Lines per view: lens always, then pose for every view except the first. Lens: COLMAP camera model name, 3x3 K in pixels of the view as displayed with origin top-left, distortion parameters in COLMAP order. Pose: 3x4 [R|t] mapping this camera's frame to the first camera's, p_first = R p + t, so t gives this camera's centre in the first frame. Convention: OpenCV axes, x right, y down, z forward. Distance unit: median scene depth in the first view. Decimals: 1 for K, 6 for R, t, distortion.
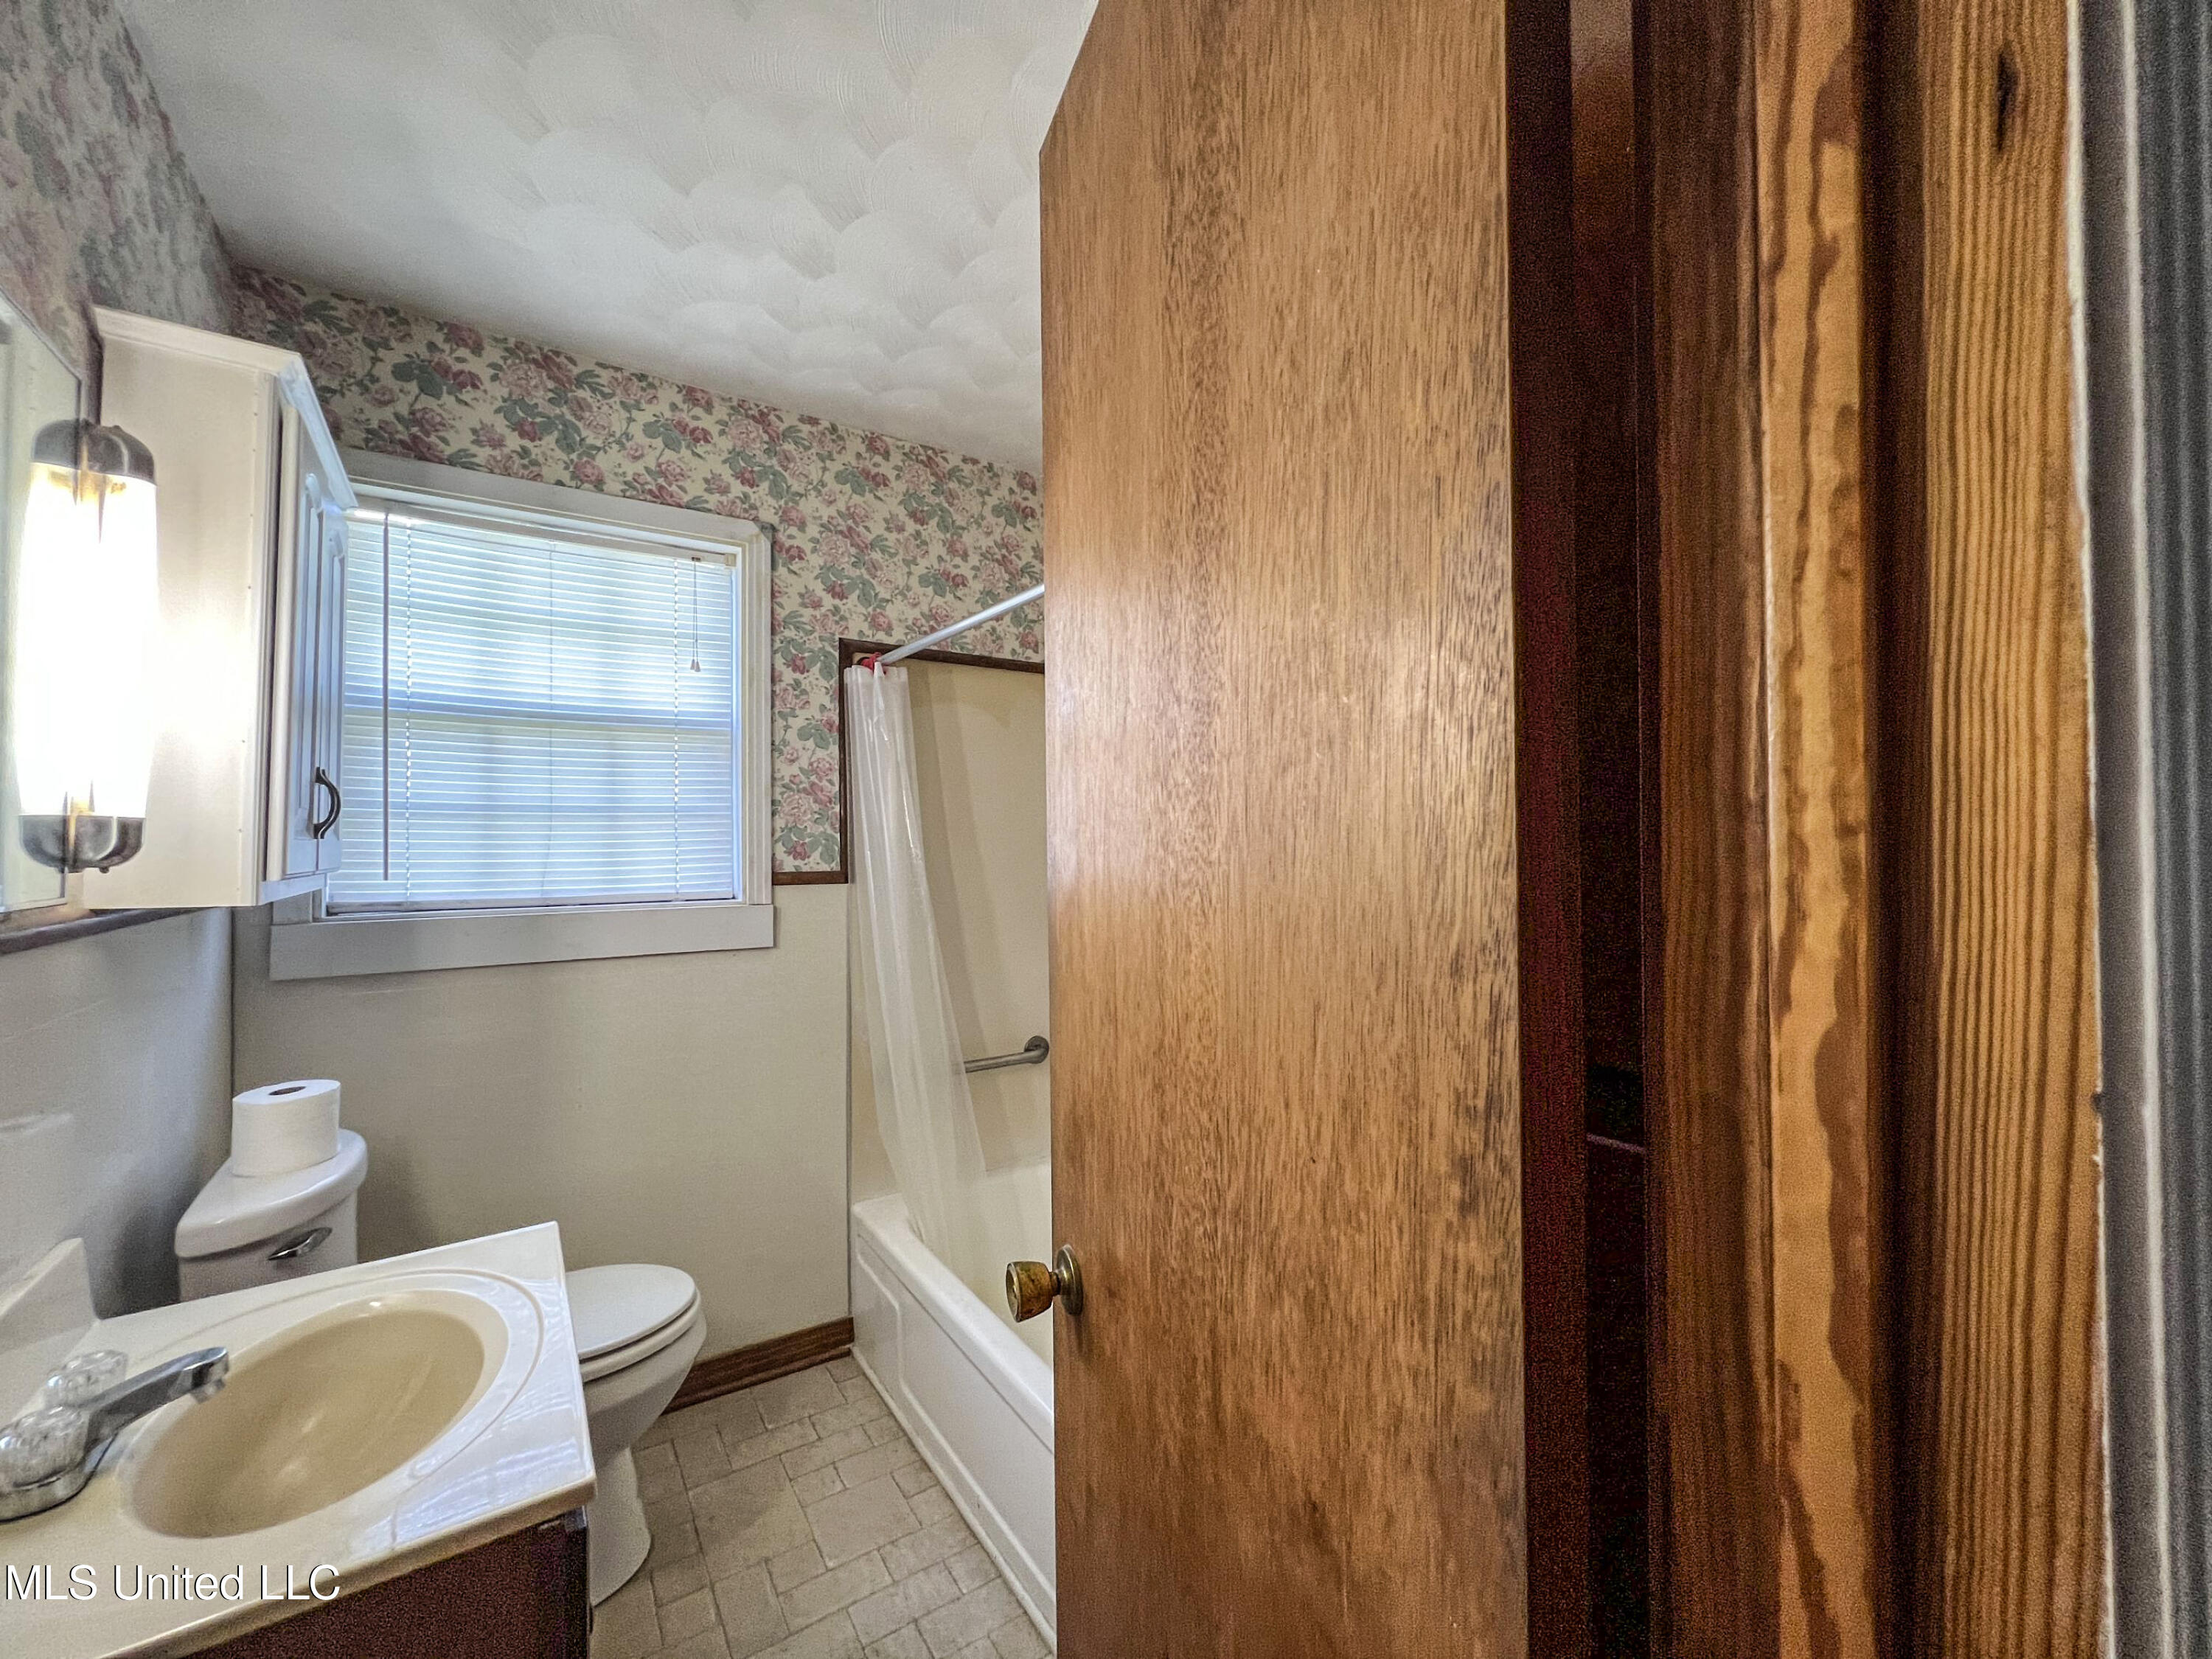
lens RADIAL K [[885.8, 0, 1102.2], [0, 885.8, 830.6], [0, 0, 1]] dist [-0.003017, 0.000813]
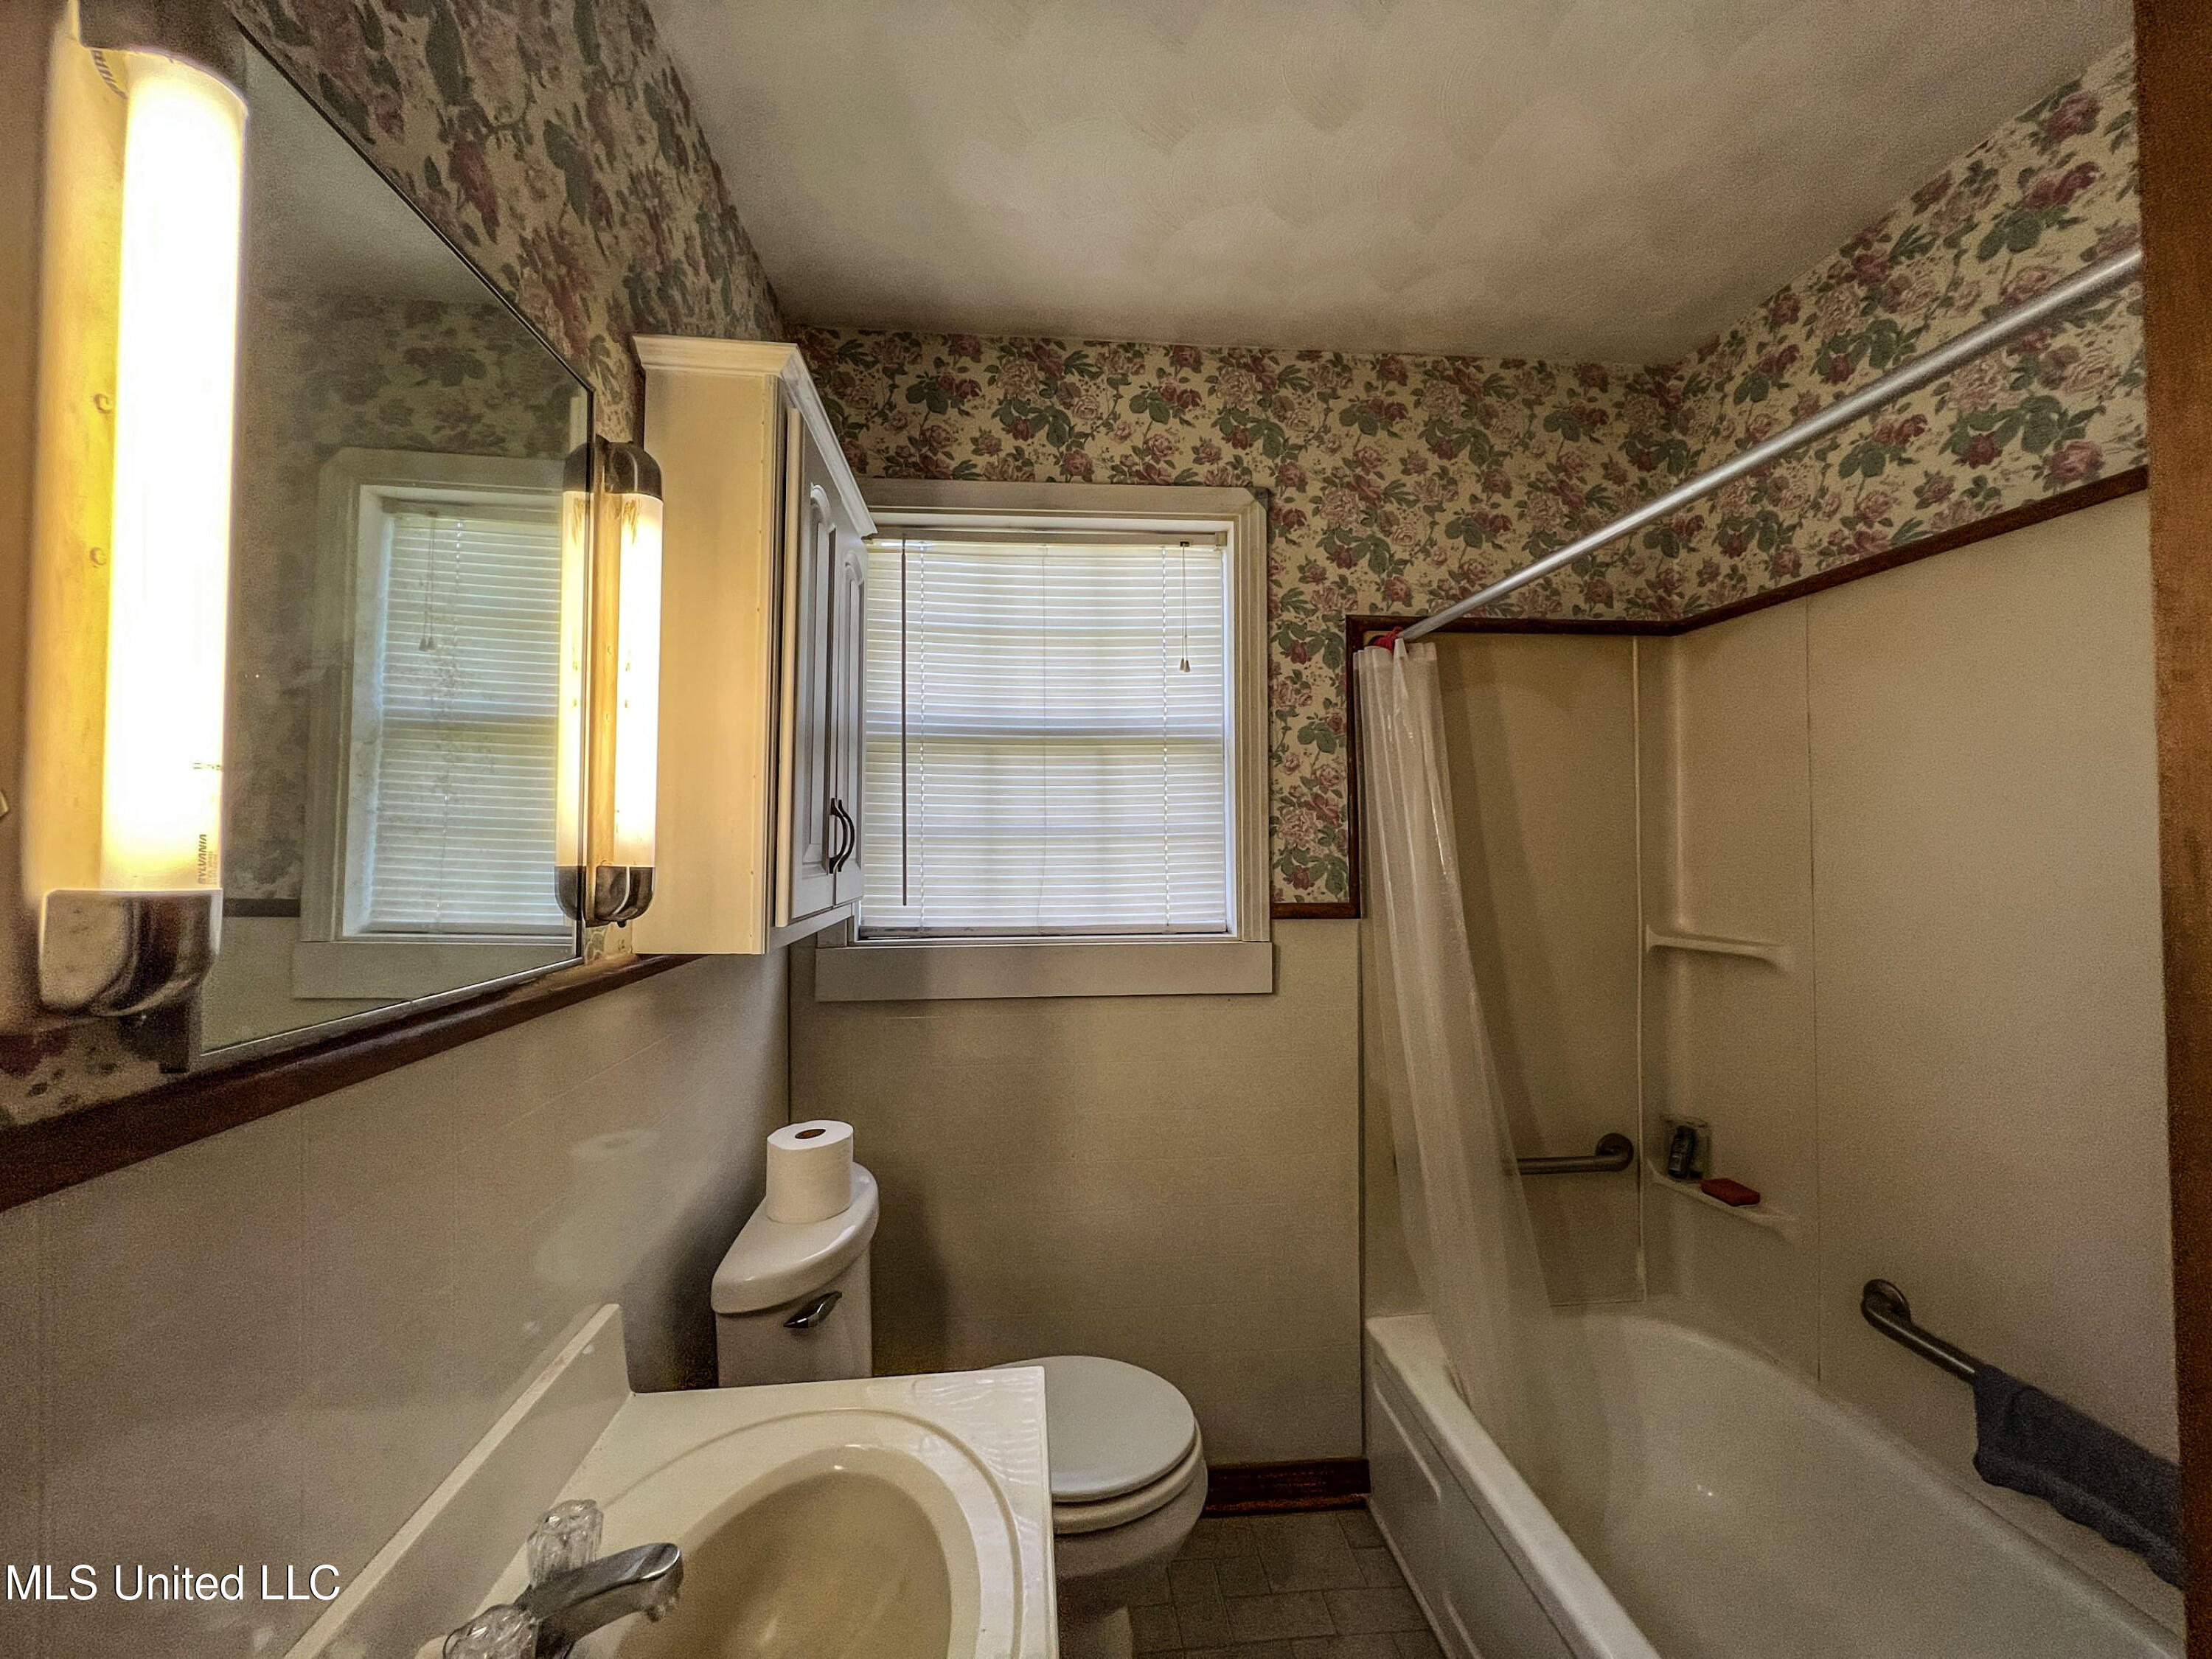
lens RADIAL K [[885.8, 0, 1102.2], [0, 885.8, 830.6], [0, 0, 1]] dist [-0.003017, 0.000813]
pose [[0.875164, -0.005675, -0.483793, -0.113156], [0.005409, 0.999983, -0.001946, -0.022363], [0.483796, -0.000914, 0.875180, 0.202790]]
